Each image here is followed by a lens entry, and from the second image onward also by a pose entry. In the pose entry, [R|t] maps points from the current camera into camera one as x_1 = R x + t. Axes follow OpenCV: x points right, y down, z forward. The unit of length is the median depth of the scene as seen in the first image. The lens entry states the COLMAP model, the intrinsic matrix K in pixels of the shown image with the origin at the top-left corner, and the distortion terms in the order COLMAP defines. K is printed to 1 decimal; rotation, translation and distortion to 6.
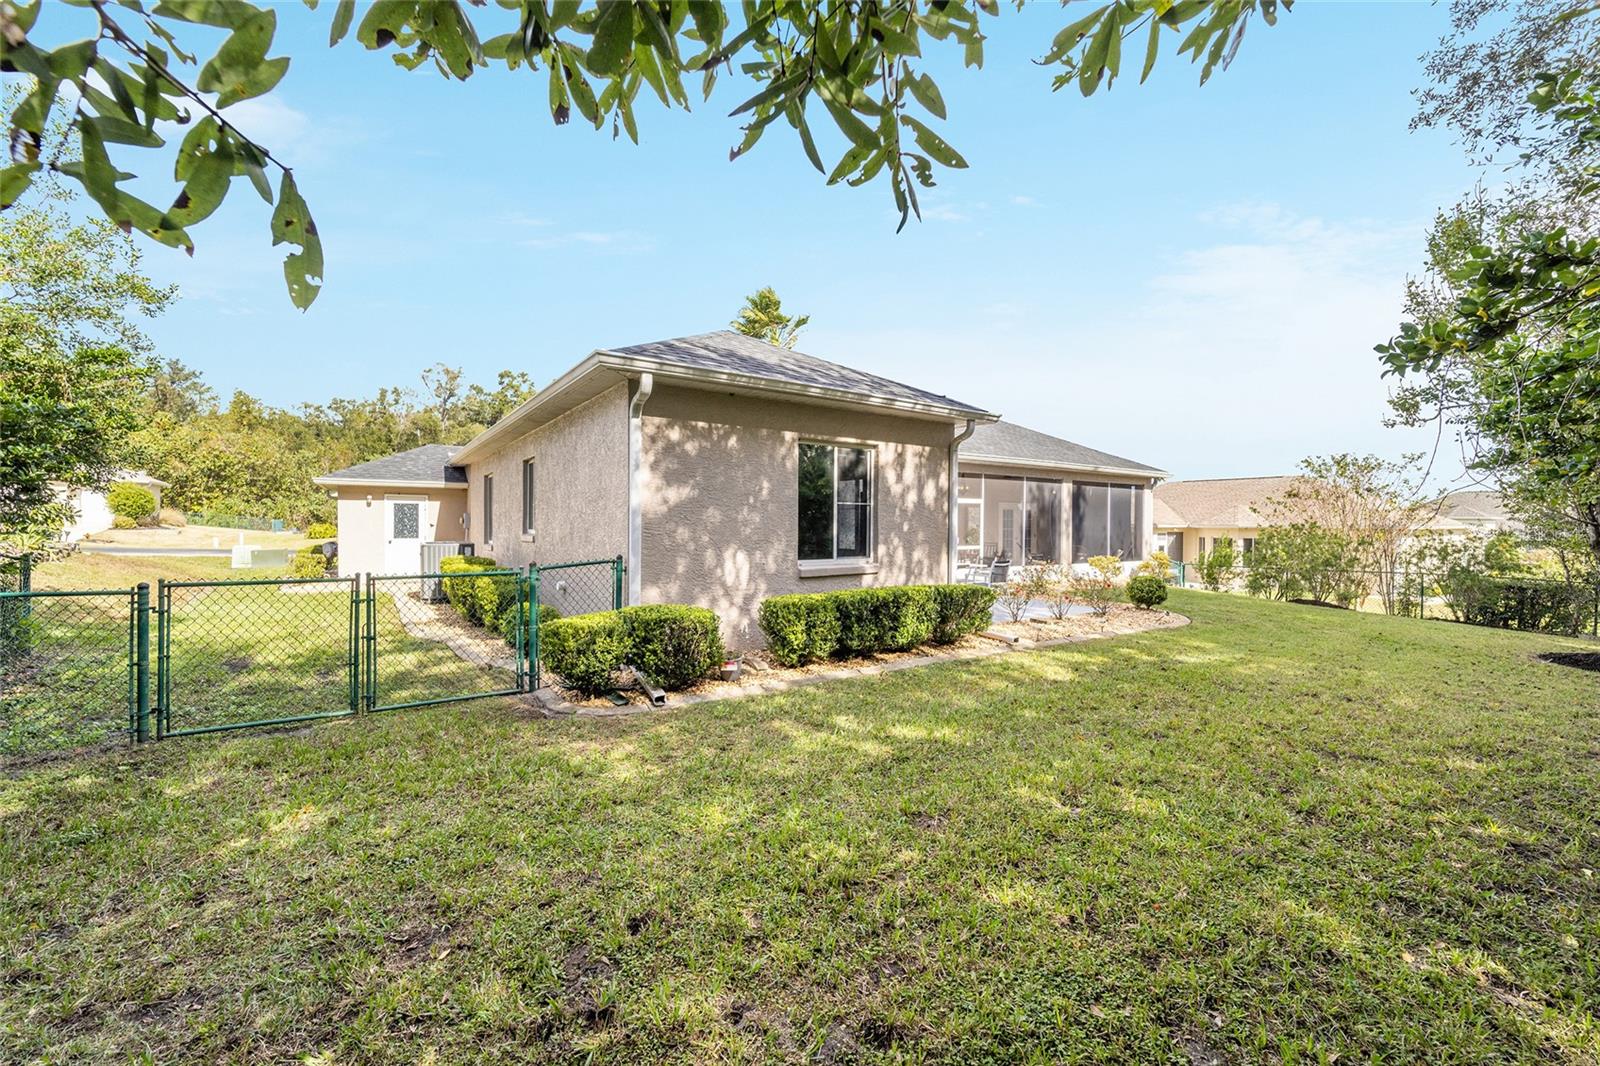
lens RADIAL K [[645.5, 0, 793.2], [0, 645.5, 526.2], [0, 0, 1]] dist [0.010103, -0.000157]
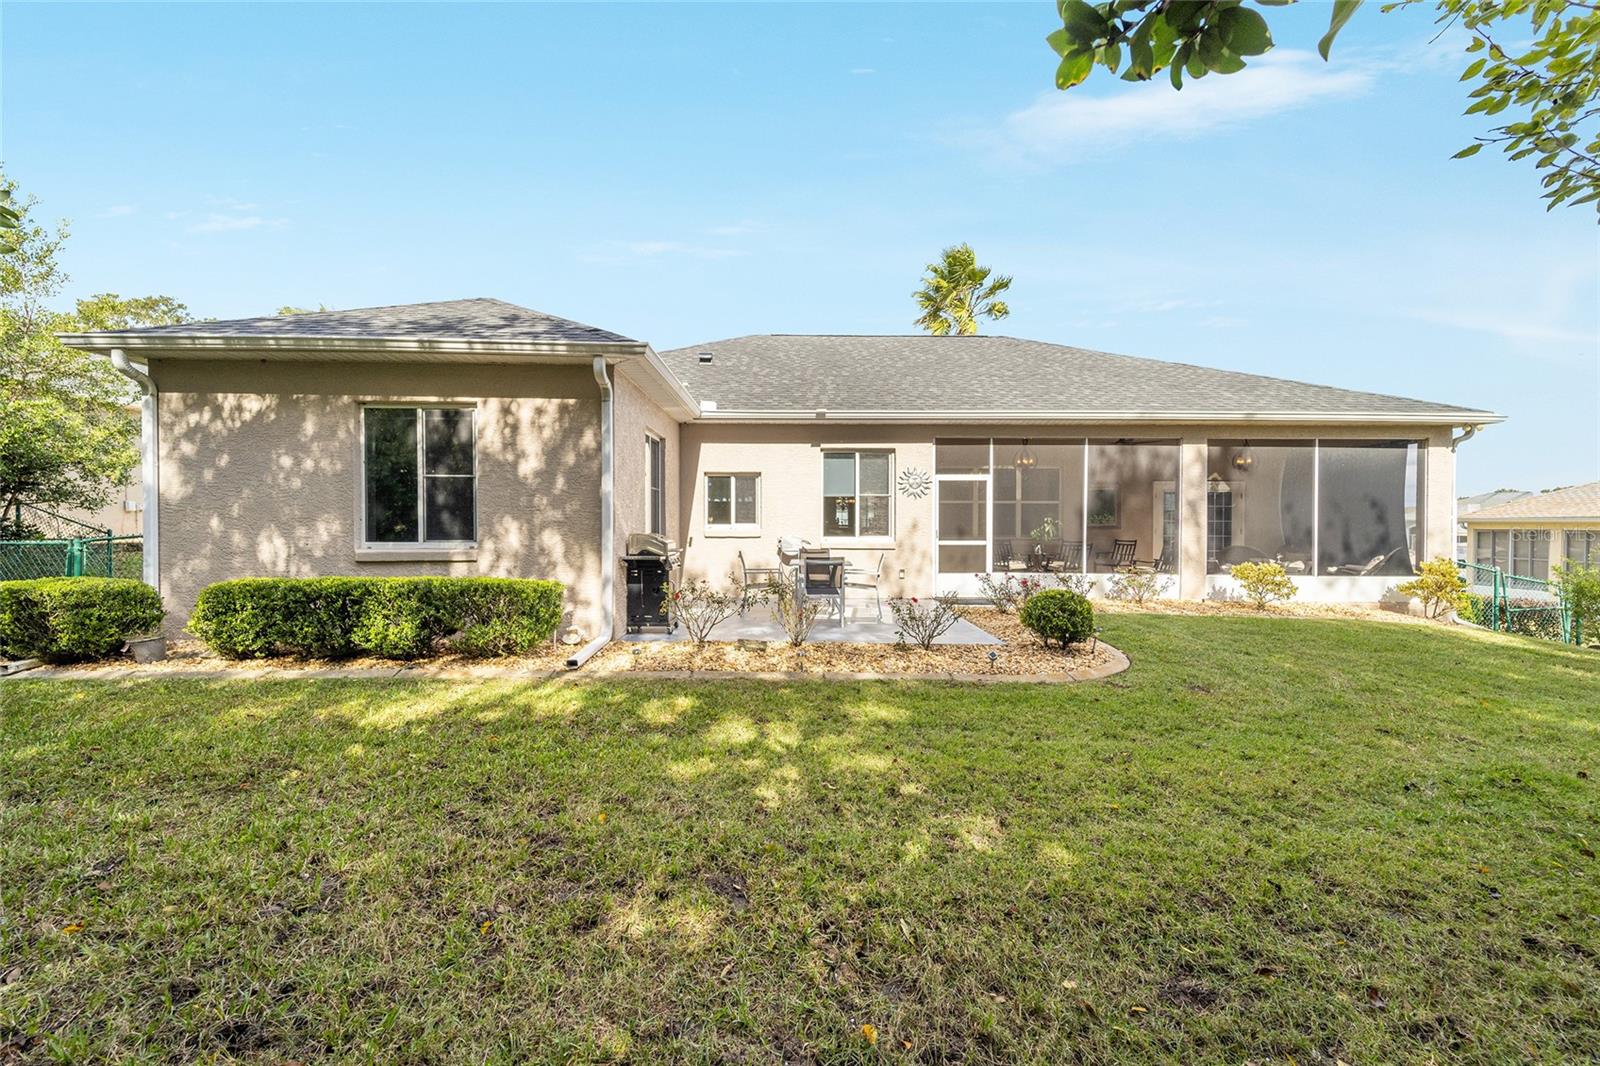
lens RADIAL K [[648.0, 0, 800.0], [0, 648.0, 533.0], [0, 0, 1]] dist [0.011728, -0.000131]
pose [[0.839532, 0.003073, -0.543301, 0.500993], [-0.000323, 0.999987, 0.005156, 0.017955], [0.543310, -0.004153, 0.839522, 0.296961]]
